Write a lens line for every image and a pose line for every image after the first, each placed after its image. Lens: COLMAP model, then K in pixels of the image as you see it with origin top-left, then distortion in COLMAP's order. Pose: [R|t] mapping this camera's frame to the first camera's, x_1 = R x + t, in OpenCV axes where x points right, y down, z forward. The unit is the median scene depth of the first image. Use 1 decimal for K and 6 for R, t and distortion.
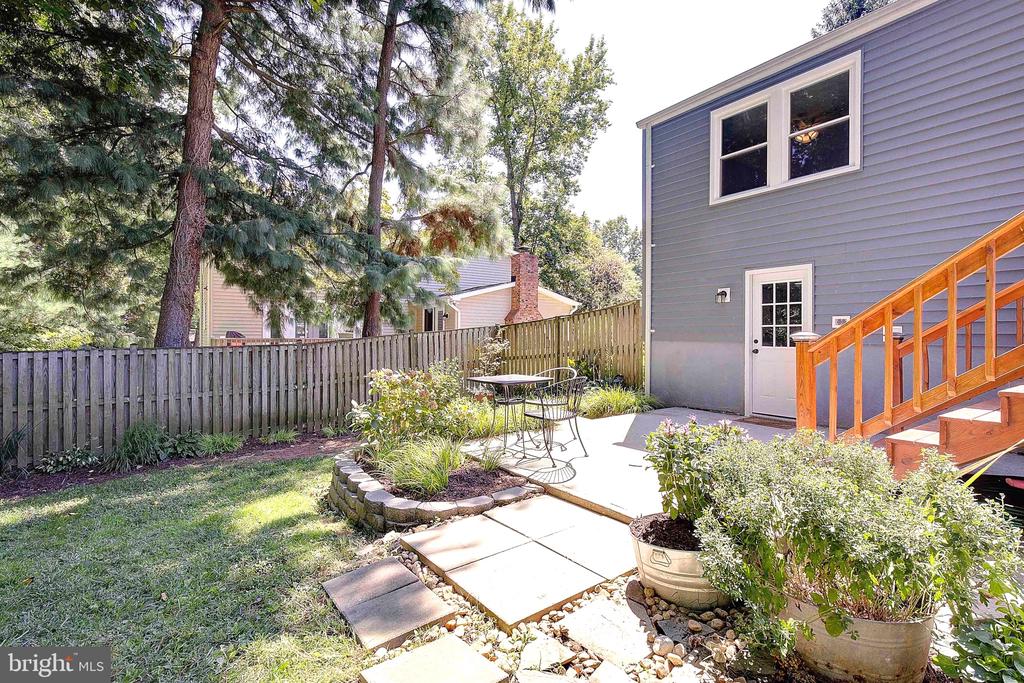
lens RADIAL K [[471.1, 0, 520.3], [0, 471.1, 339.9], [0, 0, 1]] dist [0.004482, 0.000896]
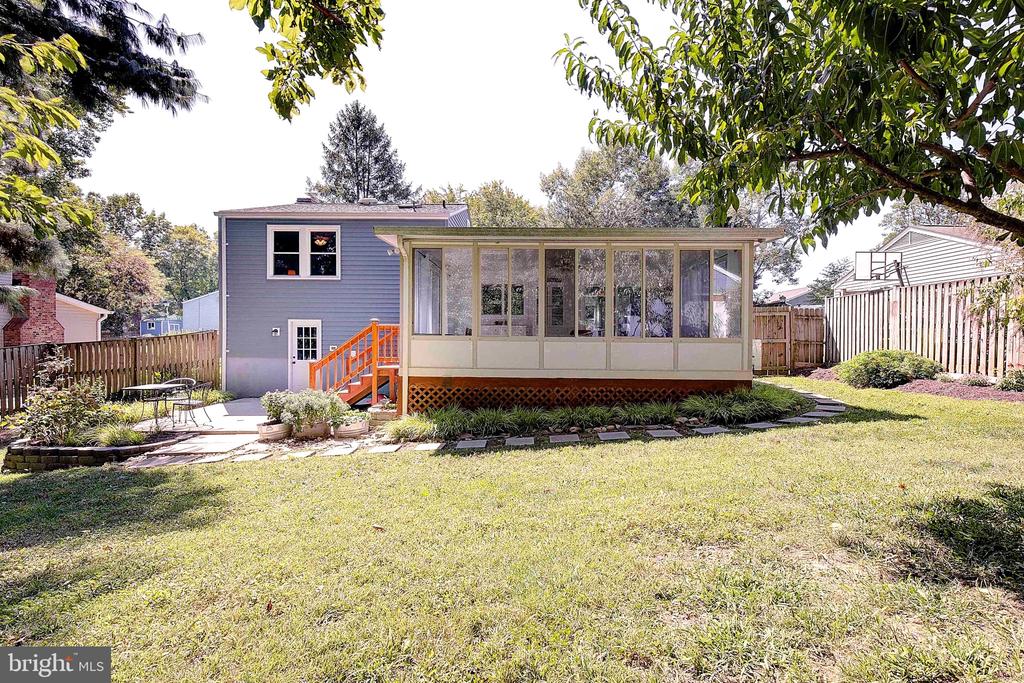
lens RADIAL K [[471.1, 0, 520.3], [0, 471.1, 339.9], [0, 0, 1]] dist [0.004482, 0.000896]
pose [[0.609577, -0.005134, 0.792710, -0.437168], [0.003146, 0.999987, 0.004057, -0.070567], [-0.792721, 0.000020, 0.609585, -0.854281]]
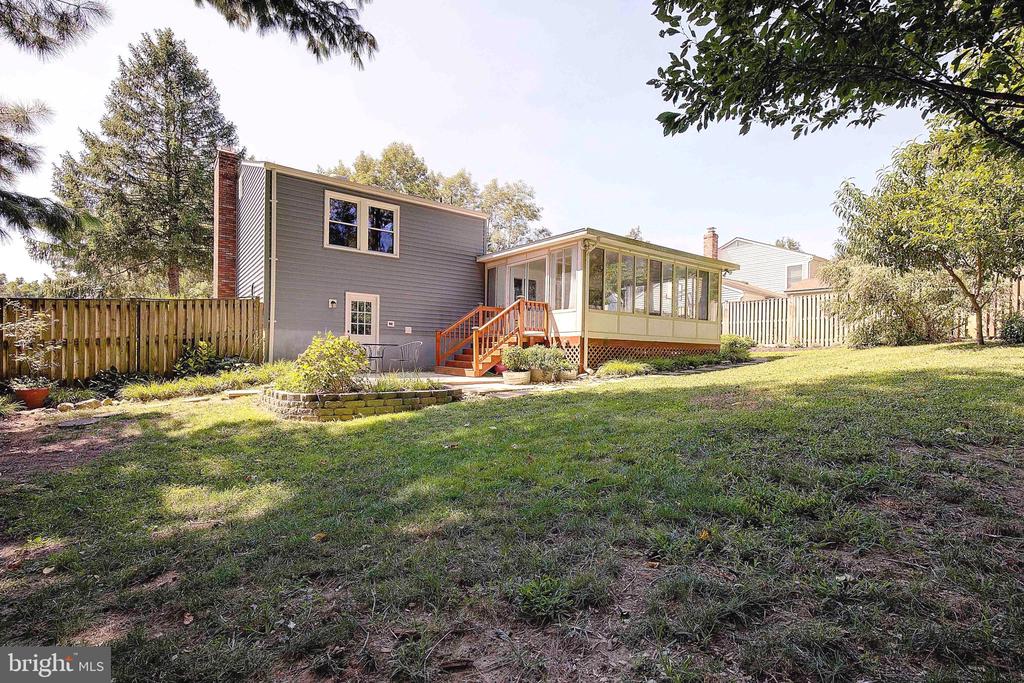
lens RADIAL K [[471.1, 0, 520.3], [0, 471.1, 339.9], [0, 0, 1]] dist [0.004482, 0.000896]
pose [[0.001224, 0.027386, 0.999624, -1.312954], [-0.004752, 0.999614, -0.027380, 0.082465], [-0.999988, -0.004717, 0.001354, 0.343152]]
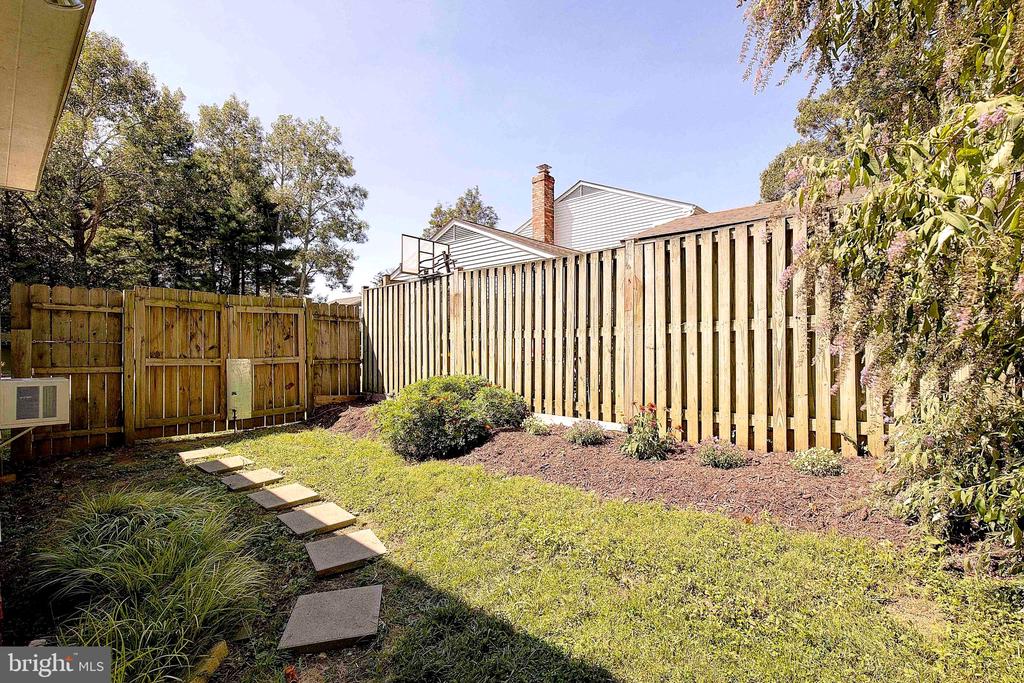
lens RADIAL K [[471.1, 0, 520.3], [0, 471.1, 339.9], [0, 0, 1]] dist [0.004482, 0.000896]
pose [[-0.207023, 0.009185, 0.978293, 0.585577], [0.012446, 0.999900, -0.006754, -0.087089], [-0.978257, 0.010777, -0.207117, -0.811056]]
